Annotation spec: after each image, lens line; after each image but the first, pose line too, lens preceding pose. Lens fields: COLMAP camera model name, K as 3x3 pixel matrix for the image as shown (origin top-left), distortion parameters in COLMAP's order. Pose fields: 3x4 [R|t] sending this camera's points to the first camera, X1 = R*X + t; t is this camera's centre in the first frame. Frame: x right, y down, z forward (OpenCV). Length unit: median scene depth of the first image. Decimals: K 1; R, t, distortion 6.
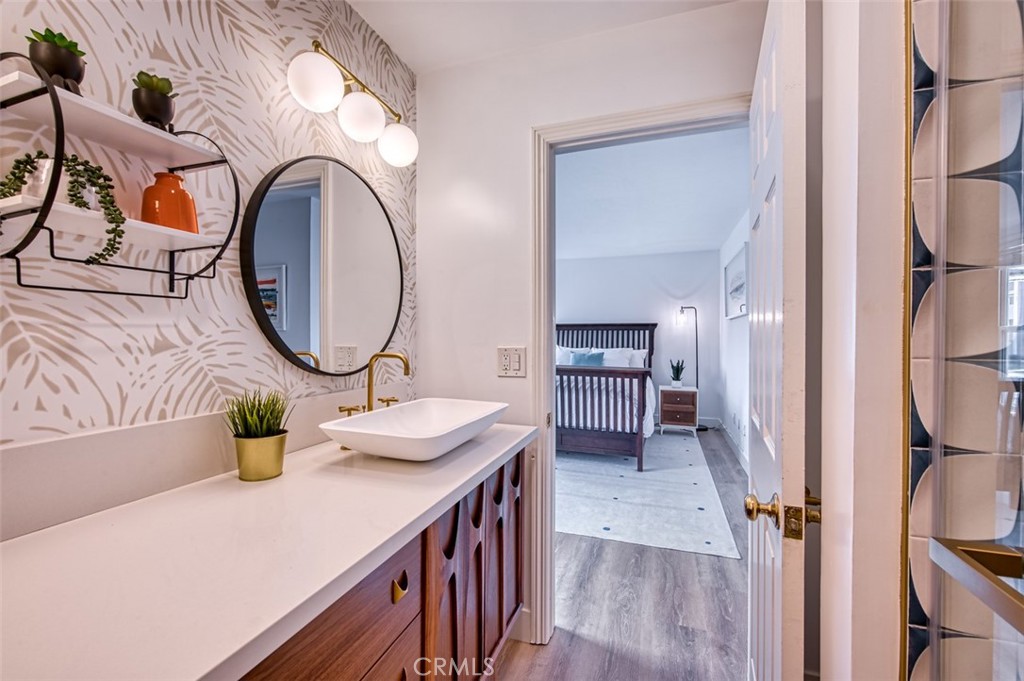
lens RADIAL K [[438.0, 0, 507.9], [0, 438.0, 339.9], [0, 0, 1]] dist [0.001453, 0.000038]
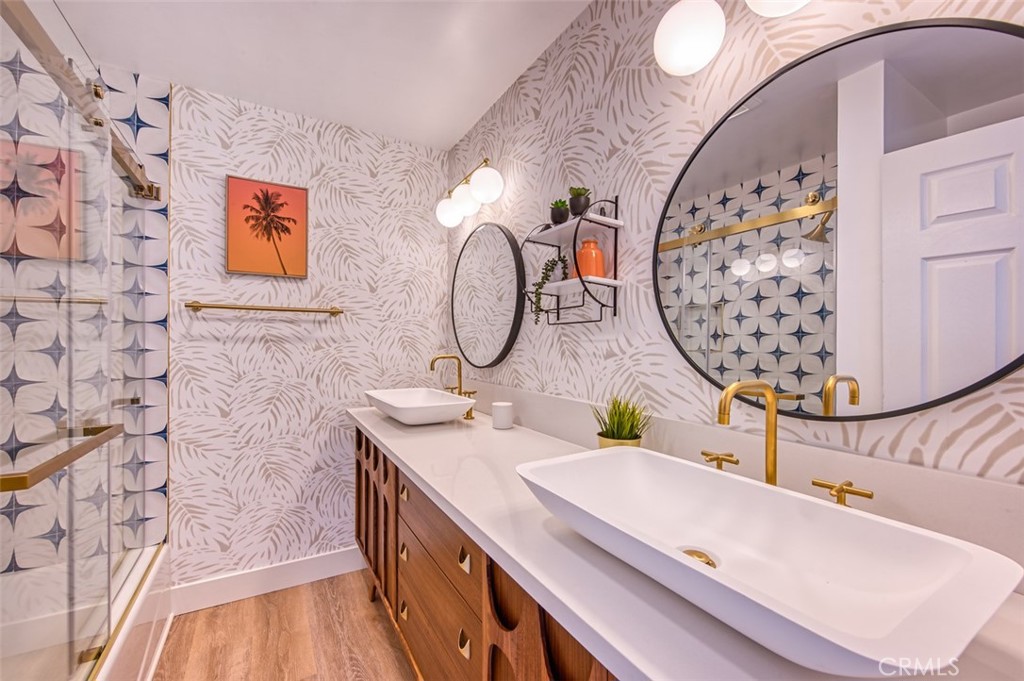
lens RADIAL K [[421.7, 0, 514.1], [0, 421.7, 341.9], [0, 0, 1]] dist [-0.001526, -0.000030]
pose [[-0.652404, -0.003289, -0.757864, 0.254877], [-0.009110, 0.999952, 0.003503, -0.015782], [0.757817, 0.009189, -0.652403, 0.898871]]
